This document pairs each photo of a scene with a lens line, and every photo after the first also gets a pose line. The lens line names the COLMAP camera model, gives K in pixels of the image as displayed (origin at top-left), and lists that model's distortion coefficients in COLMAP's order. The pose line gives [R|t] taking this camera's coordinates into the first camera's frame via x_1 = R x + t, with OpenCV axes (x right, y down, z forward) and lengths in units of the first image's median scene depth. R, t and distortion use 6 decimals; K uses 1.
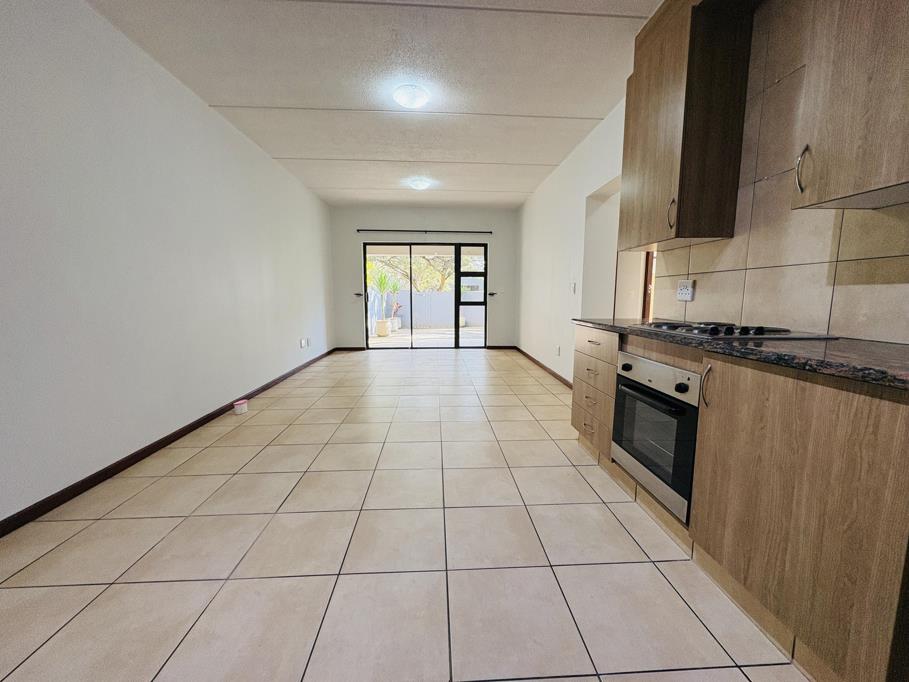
lens RADIAL K [[361.0, 0, 453.7], [0, 361.0, 341.2], [0, 0, 1]] dist [0.001340, -0.000150]
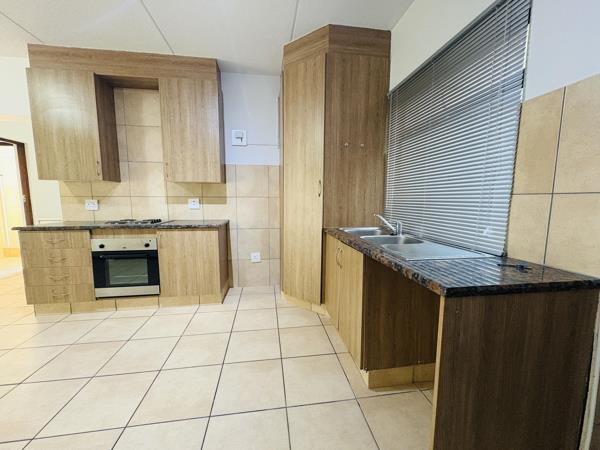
lens RADIAL K [[238.3, 0, 301.2], [0, 238.3, 224.8], [0, 0, 1]] dist [0.001340, -0.000150]
pose [[-0.090849, -0.108874, 0.989895, -0.351058], [0.120467, 0.985505, 0.119447, -0.026089], [-0.988552, 0.130101, -0.076417, 0.008194]]
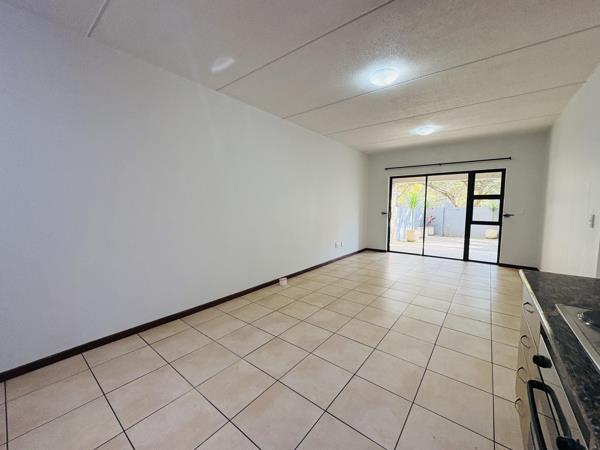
lens RADIAL K [[238.3, 0, 300.1], [0, 238.3, 225.1], [0, 0, 1]] dist [0.001340, -0.000150]
pose [[0.753823, 0.055927, -0.654693, 0.161936], [-0.084864, 0.996313, -0.012603, -0.062625], [0.651574, 0.065060, 0.755790, 0.110190]]
